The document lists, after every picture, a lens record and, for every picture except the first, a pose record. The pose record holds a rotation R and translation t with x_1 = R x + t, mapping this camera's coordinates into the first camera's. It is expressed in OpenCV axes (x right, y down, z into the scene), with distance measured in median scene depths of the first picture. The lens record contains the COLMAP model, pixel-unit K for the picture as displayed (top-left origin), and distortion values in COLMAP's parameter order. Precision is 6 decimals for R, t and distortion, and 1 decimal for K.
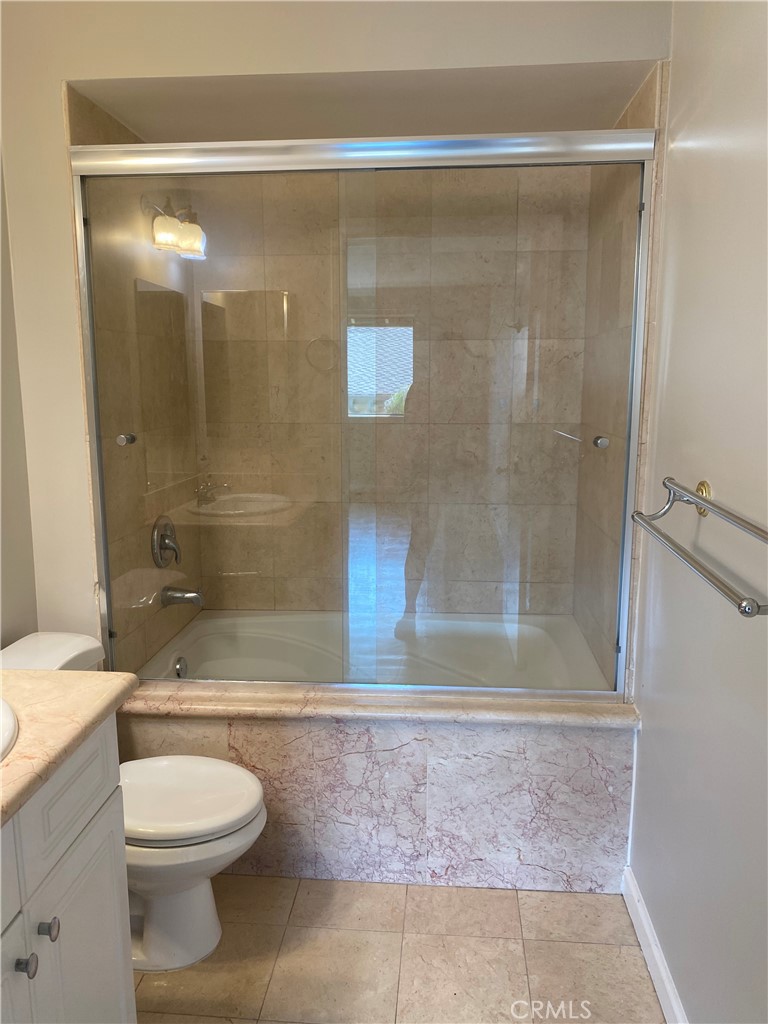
lens RADIAL K [[779.2, 0, 386.5], [0, 779.2, 511.3], [0, 0, 1]] dist [0.038793, -0.047128]
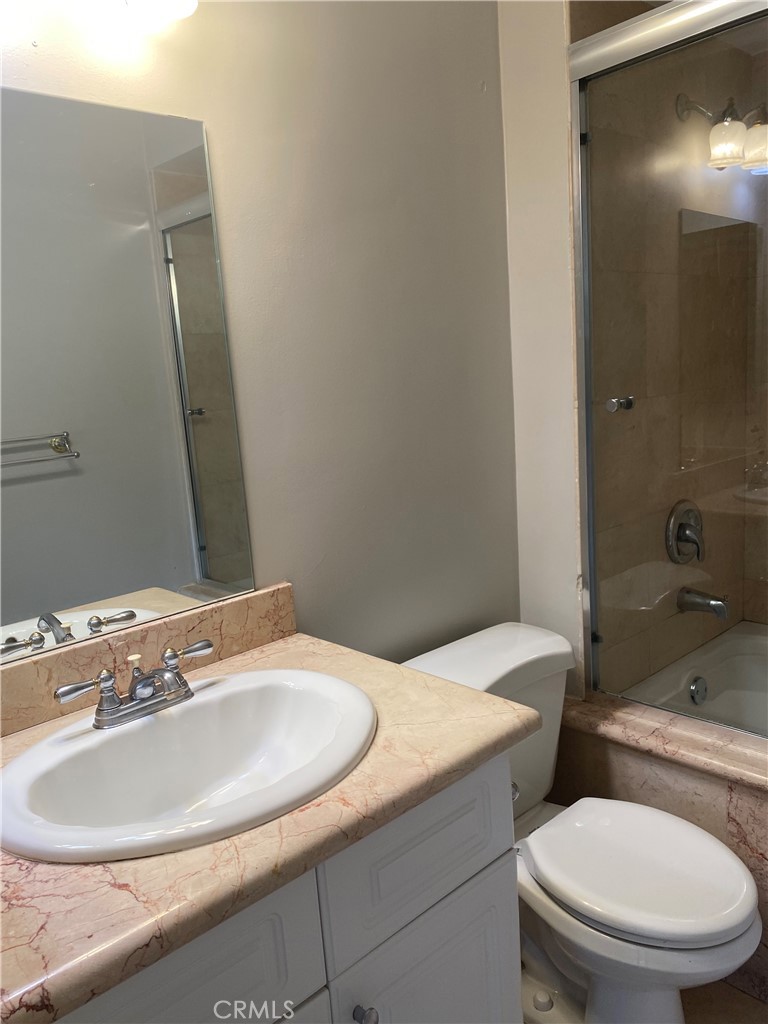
lens RADIAL K [[779.2, 0, 381.3], [0, 779.2, 519.4], [0, 0, 1]] dist [0.038793, -0.047128]
pose [[0.728901, 0.074455, -0.680559, 0.044387], [-0.046605, 0.997159, 0.059177, -0.009331], [0.683031, -0.011416, 0.730300, 0.231736]]
